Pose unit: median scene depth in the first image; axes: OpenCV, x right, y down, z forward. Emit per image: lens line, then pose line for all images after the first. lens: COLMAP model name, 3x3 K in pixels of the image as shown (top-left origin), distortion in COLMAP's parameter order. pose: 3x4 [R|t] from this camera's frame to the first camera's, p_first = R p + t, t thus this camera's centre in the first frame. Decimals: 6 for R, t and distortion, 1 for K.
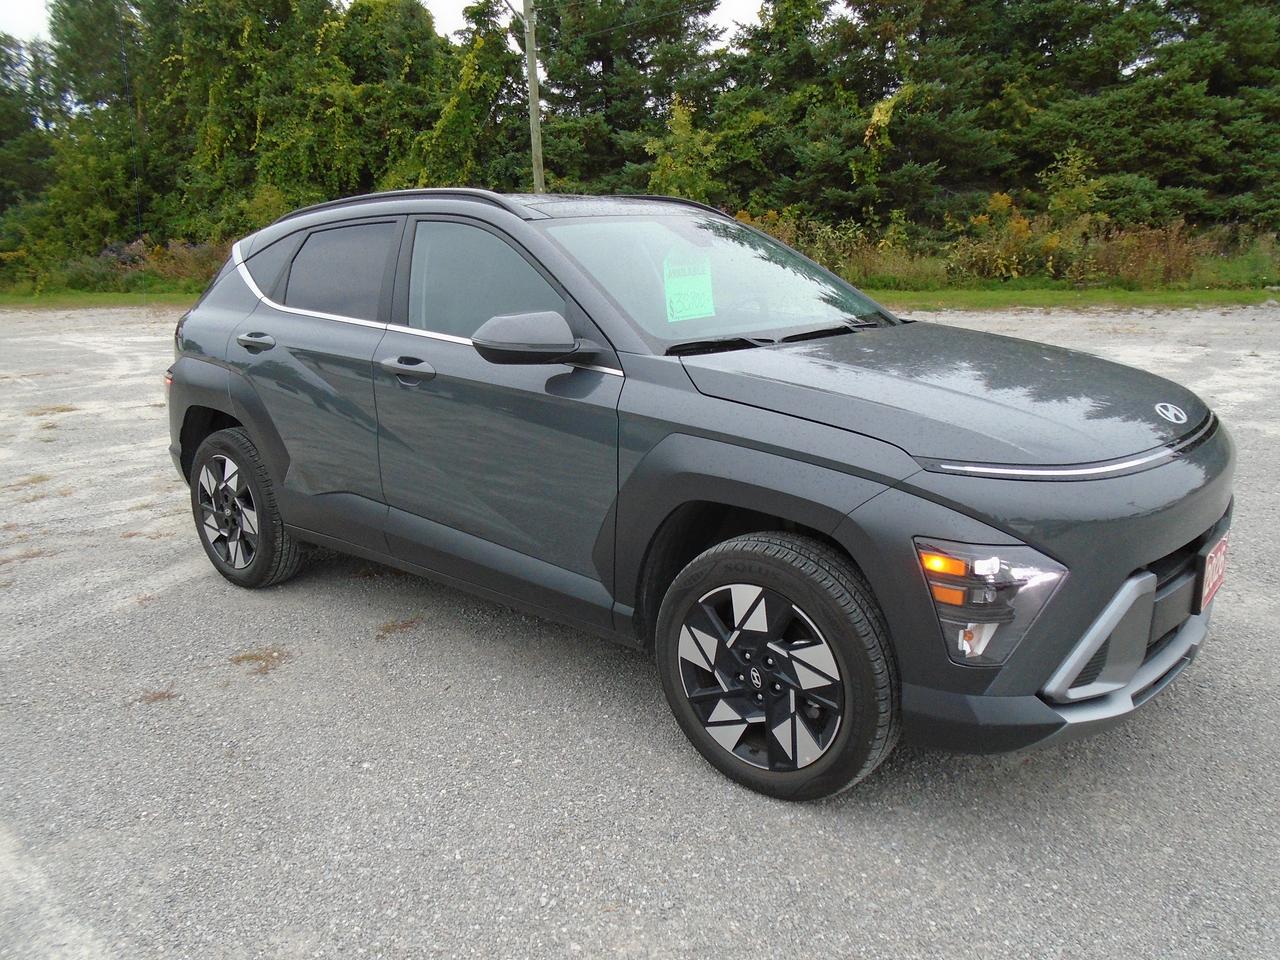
lens RADIAL K [[979.0, 0, 640.0], [0, 979.0, 480.0], [0, 0, 1]] dist [0.001316, 0.001131]
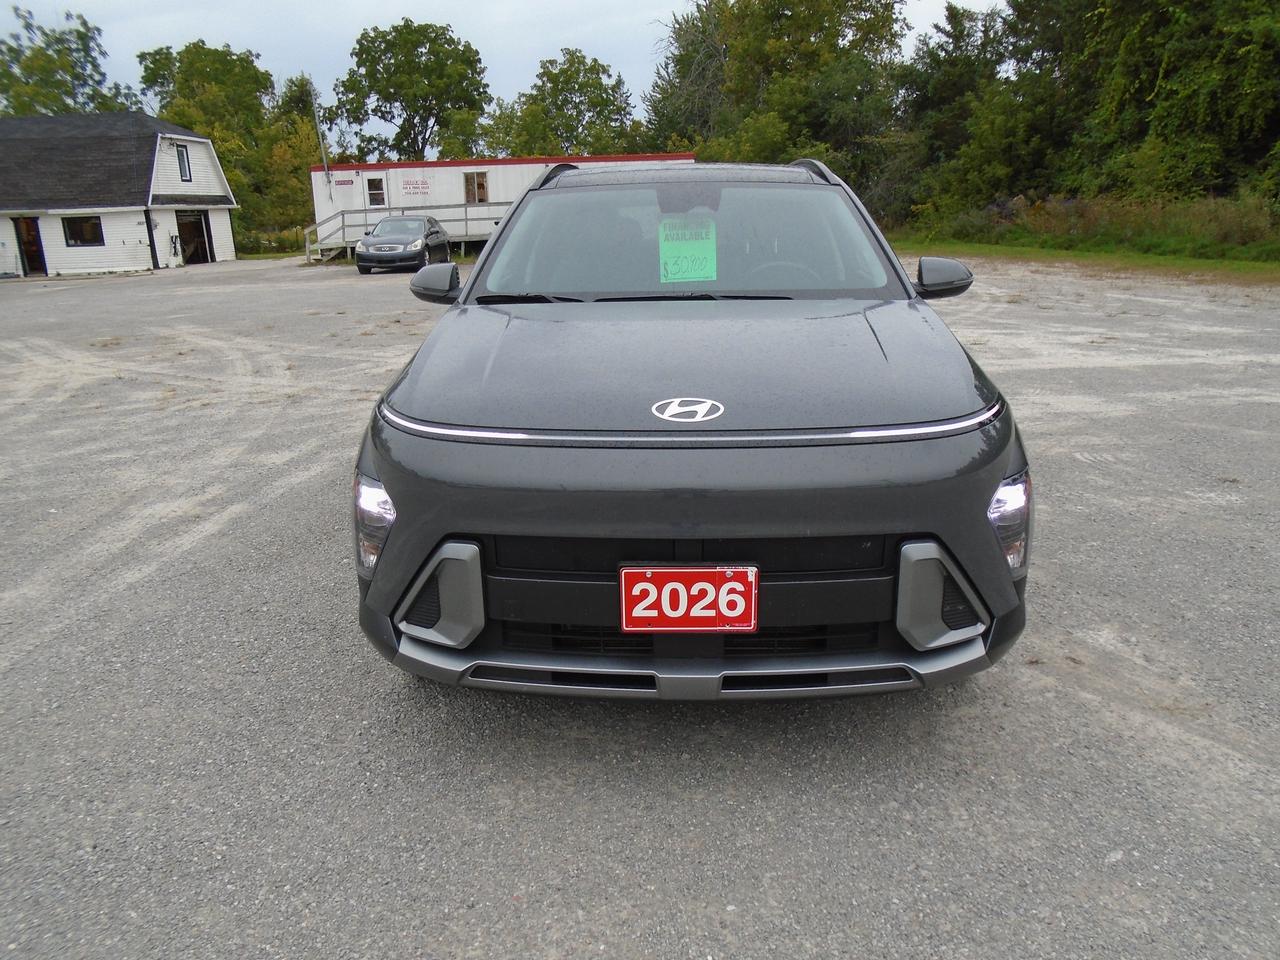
lens RADIAL K [[979.0, 0, 640.0], [0, 979.0, 480.0], [0, 0, 1]] dist [0.001316, 0.001131]
pose [[0.613420, 0.227327, -0.756332, 0.102700], [-0.193703, 0.971732, 0.134966, -0.010234], [0.765634, 0.063713, 0.640114, 0.032371]]
